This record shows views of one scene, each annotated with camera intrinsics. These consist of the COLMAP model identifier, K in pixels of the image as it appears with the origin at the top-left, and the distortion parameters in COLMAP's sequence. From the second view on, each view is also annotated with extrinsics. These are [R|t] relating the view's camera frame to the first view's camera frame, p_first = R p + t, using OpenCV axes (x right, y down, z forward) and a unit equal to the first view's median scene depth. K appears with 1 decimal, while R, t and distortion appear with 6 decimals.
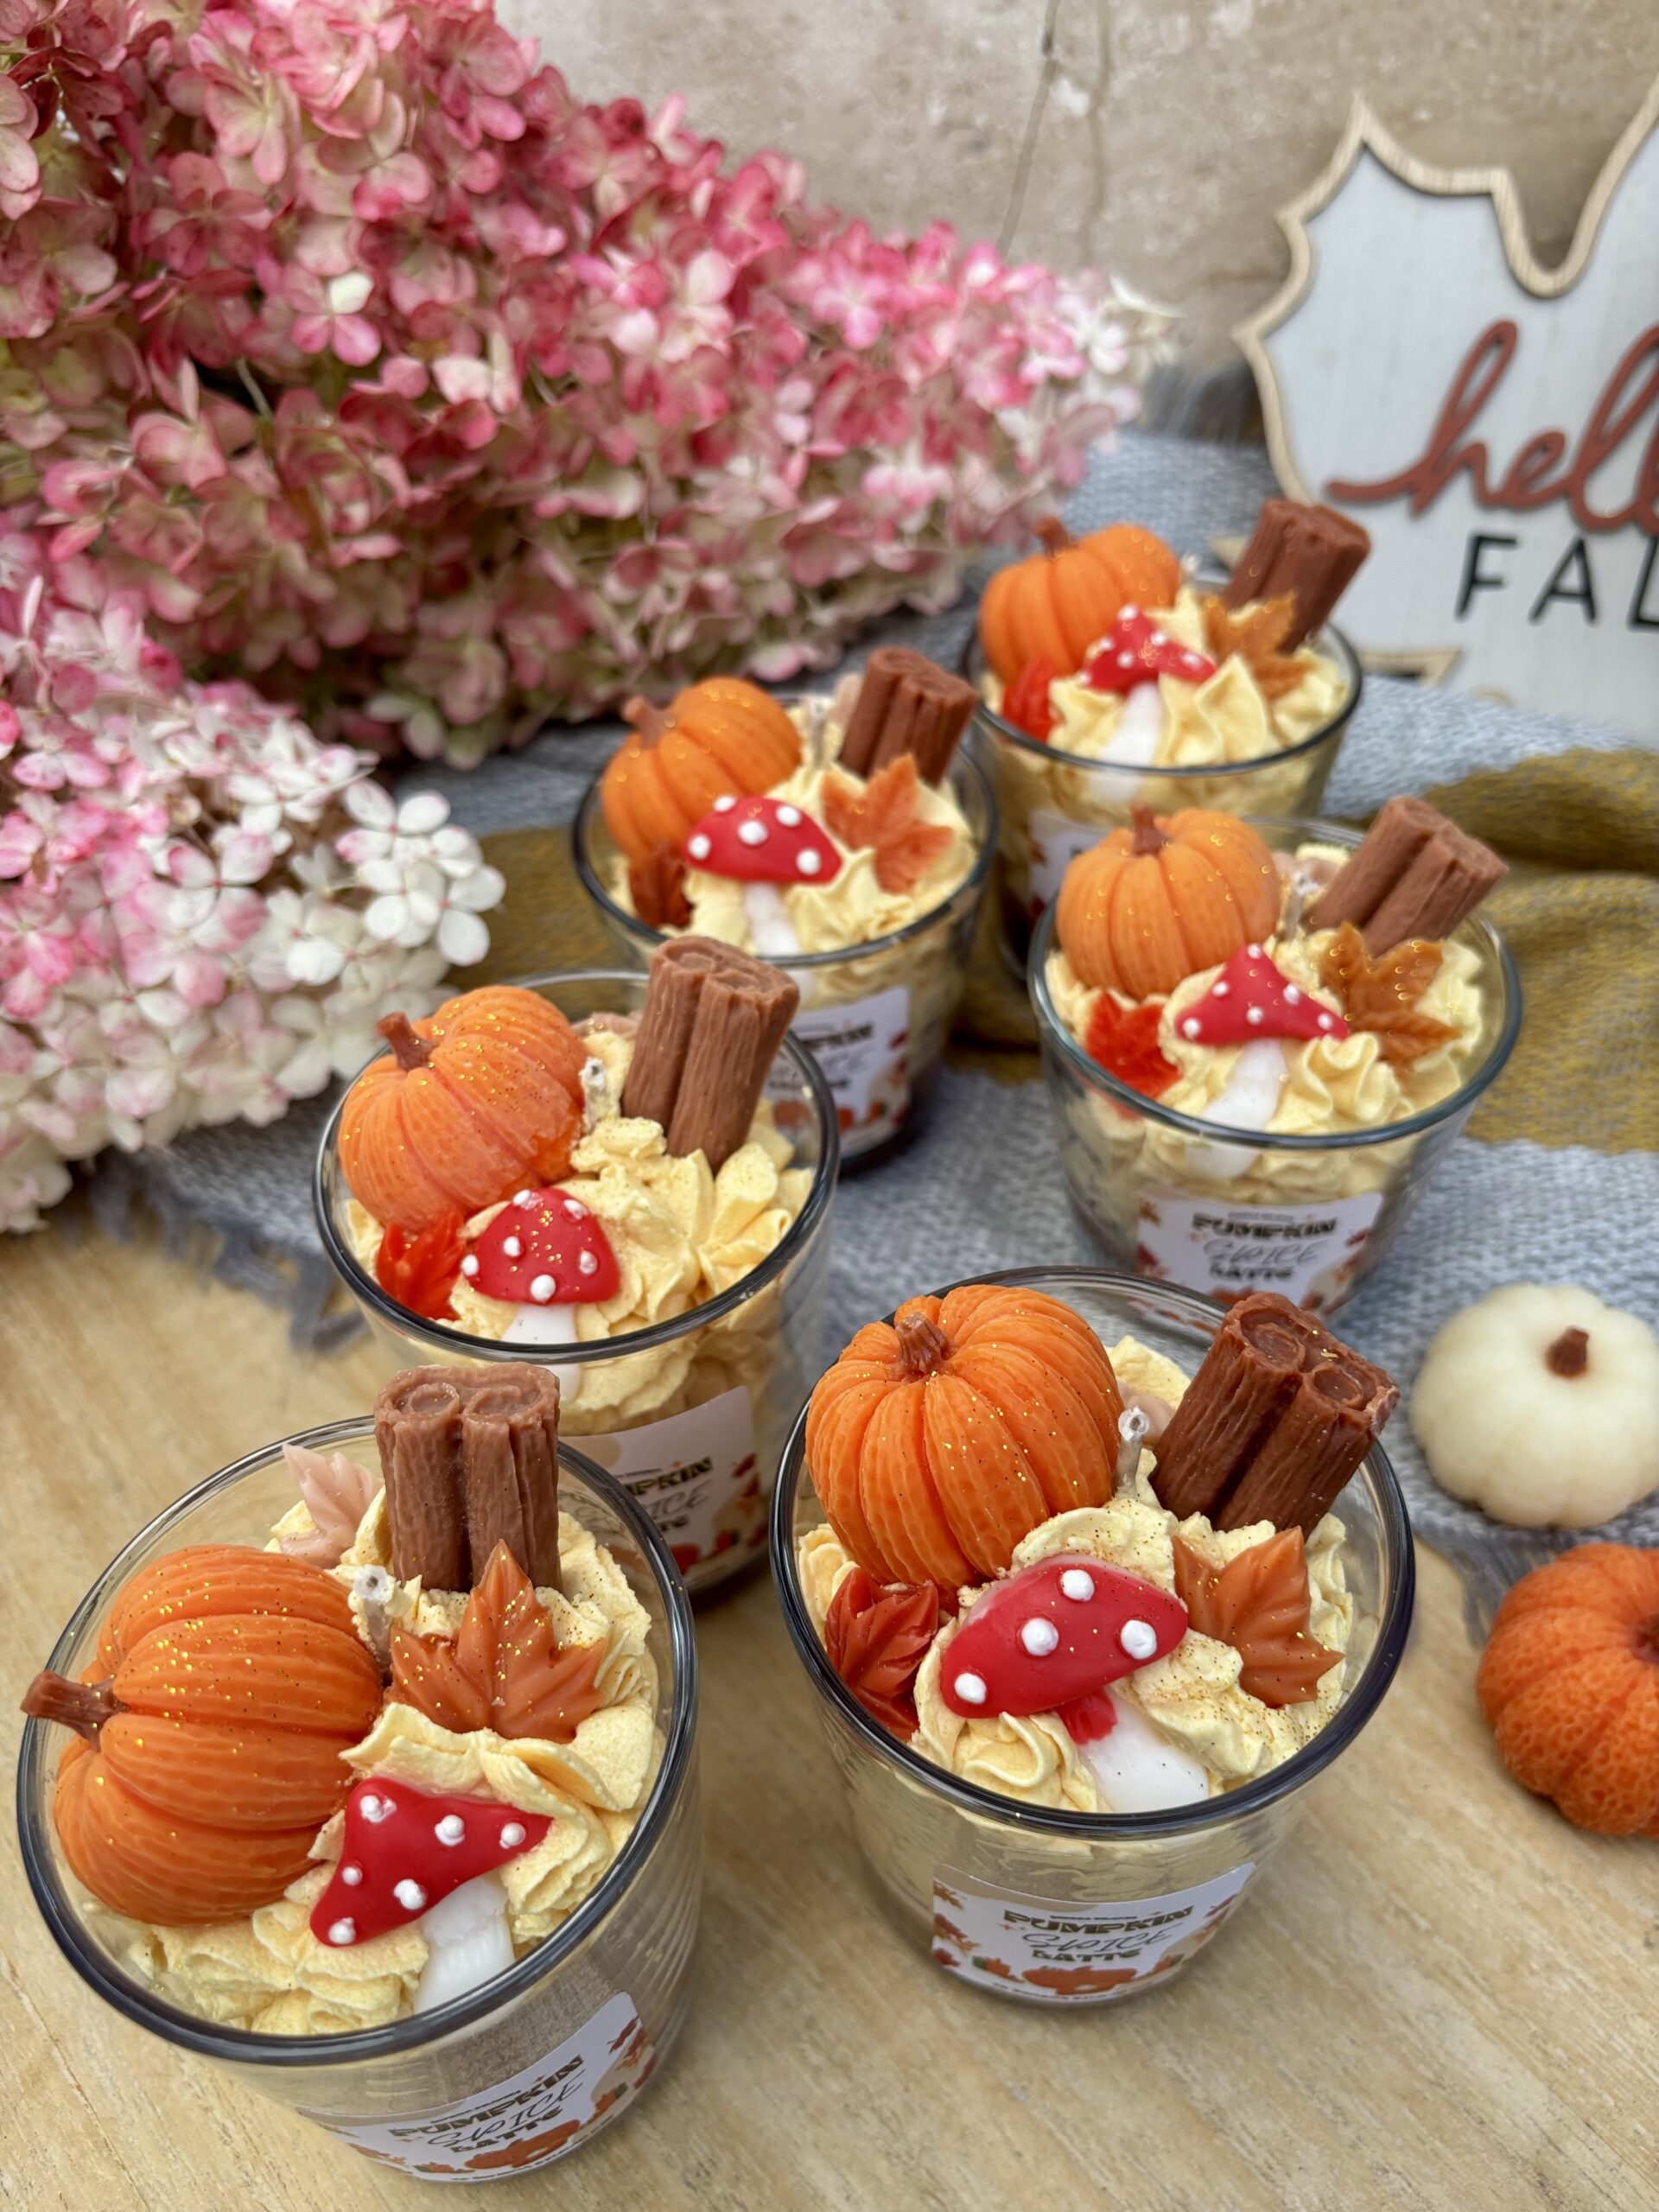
lens RADIAL K [[1674.6, 0, 813.4], [0, 1674.6, 979.9], [0, 0, 1]] dist [0.012984, -0.040238]
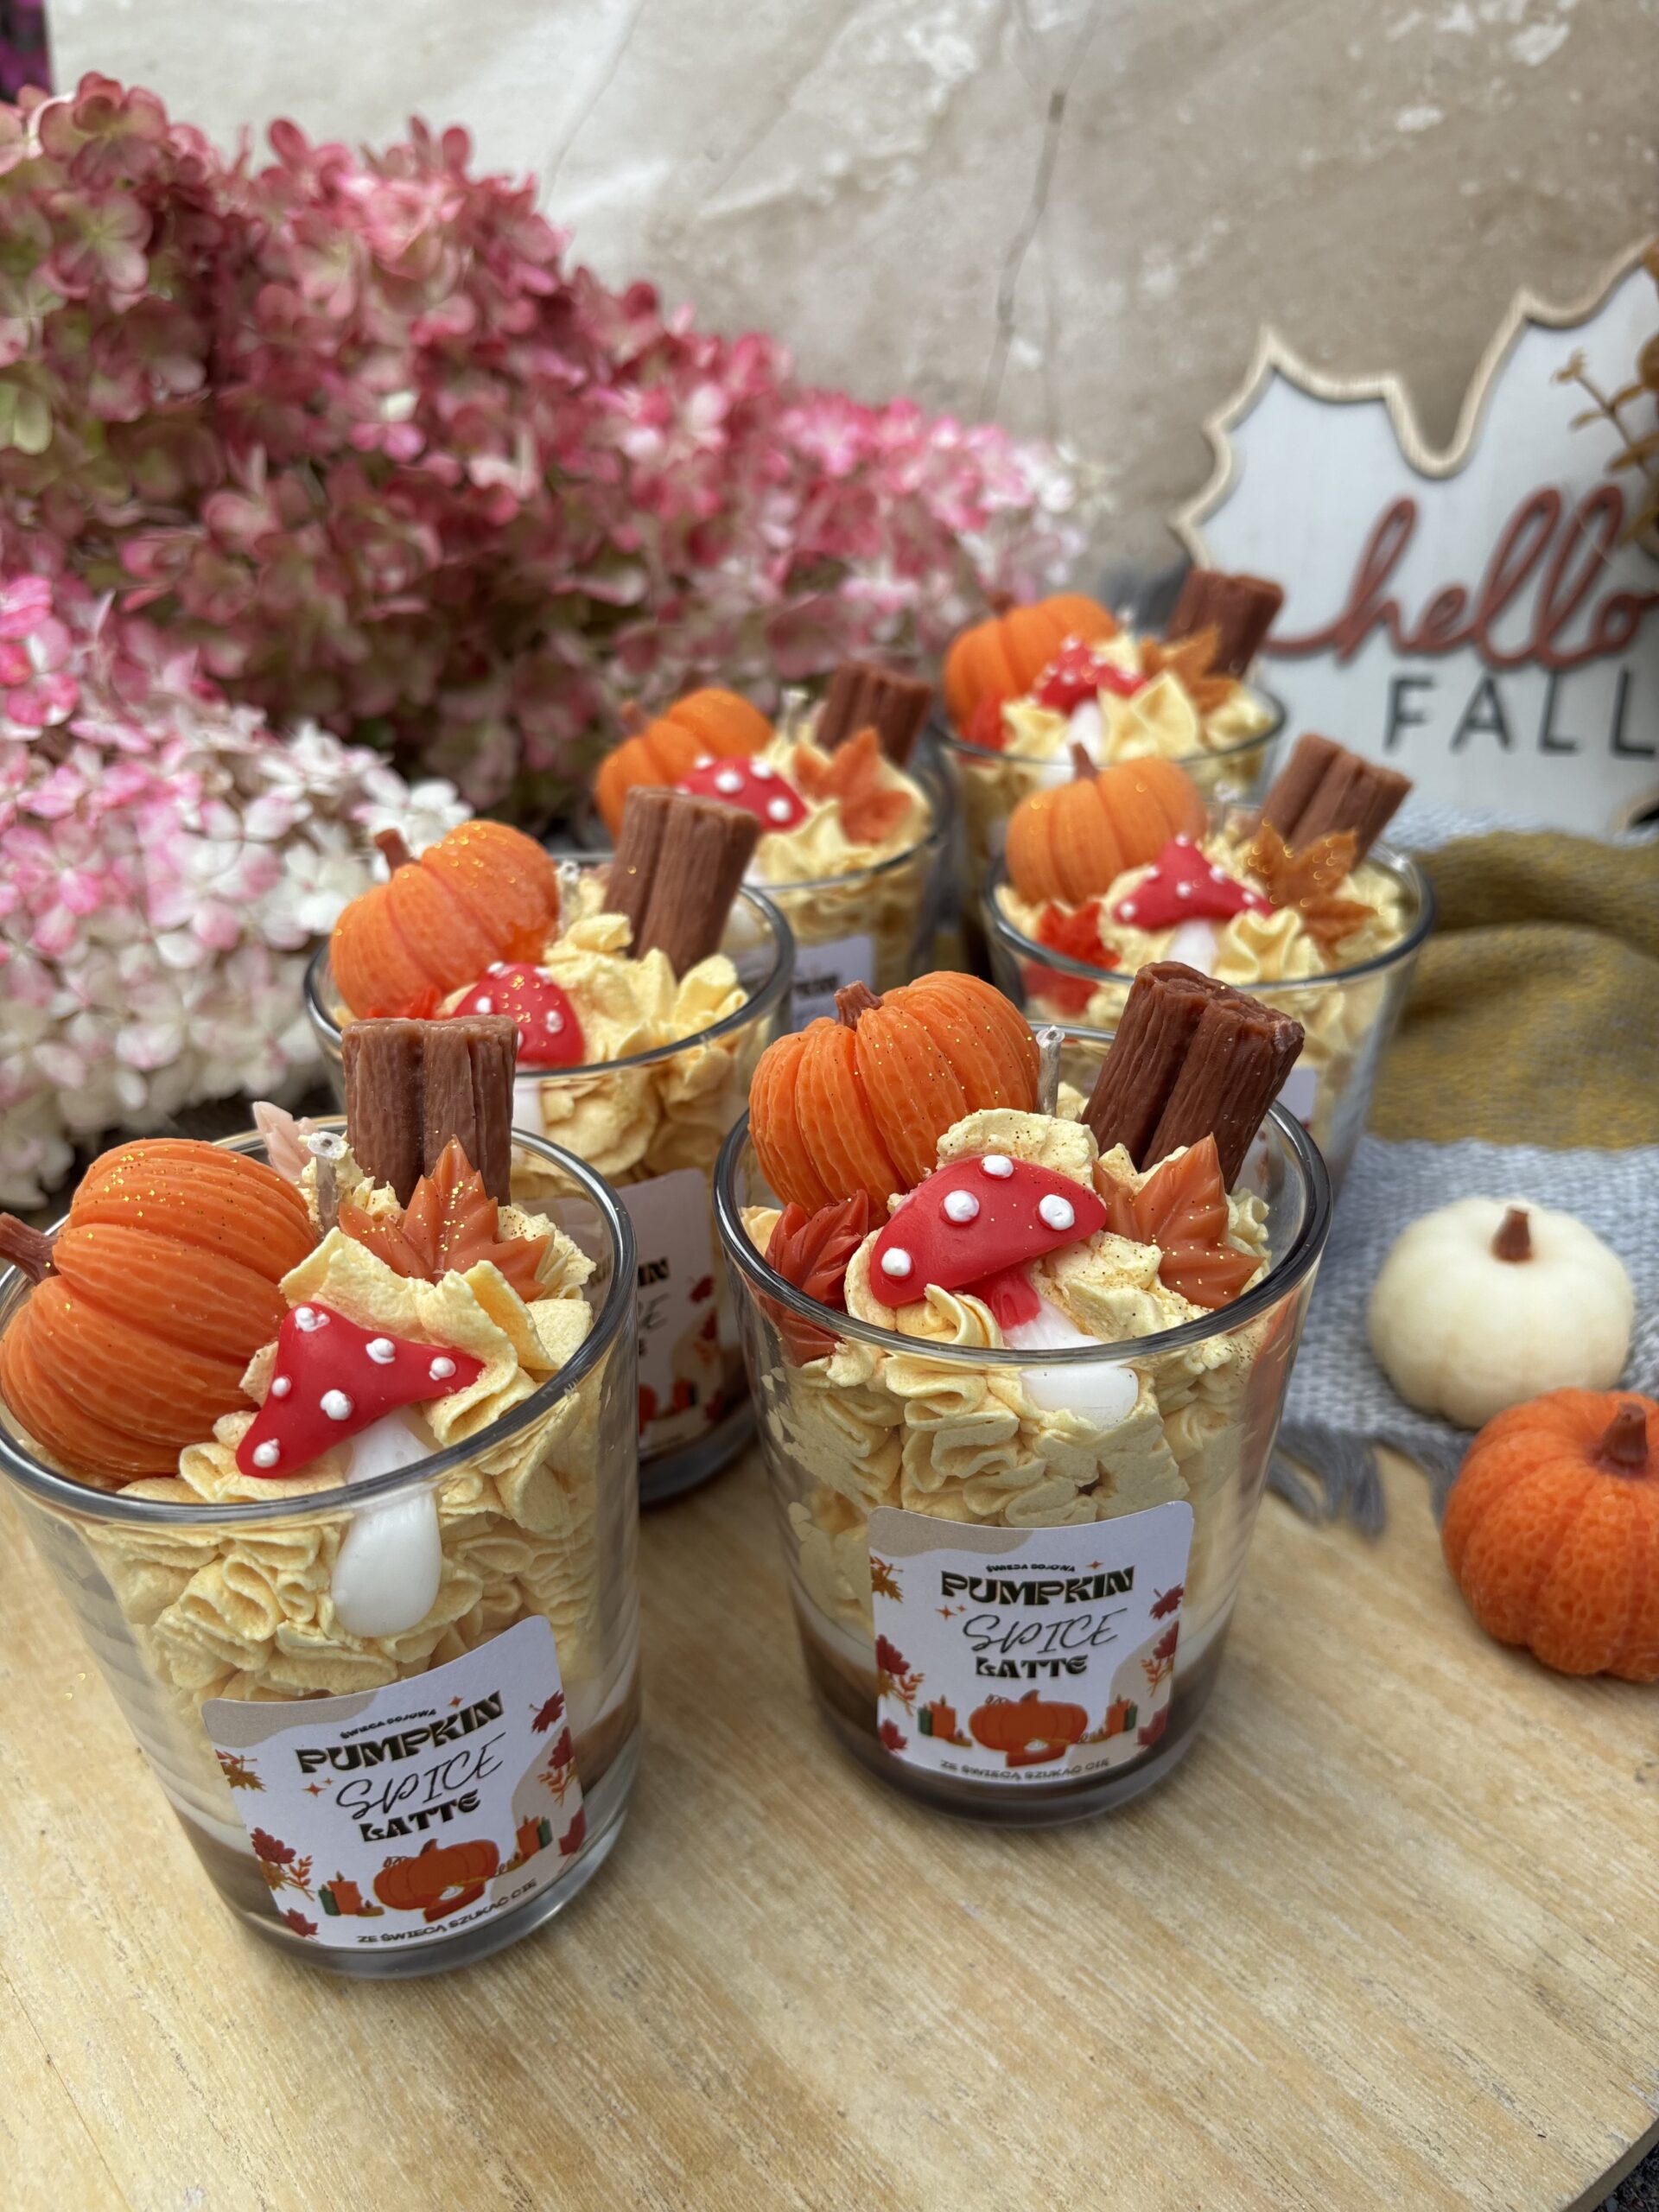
lens RADIAL K [[1681.5, 0, 829.5], [0, 1681.5, 1106.0], [0, 0, 1]] dist [0.005842, -0.028804]
pose [[0.999948, 0.006326, -0.008015, 0.039490], [-0.008106, 0.969120, -0.246455, 0.383607], [0.006209, 0.246507, 0.969121, -0.019522]]
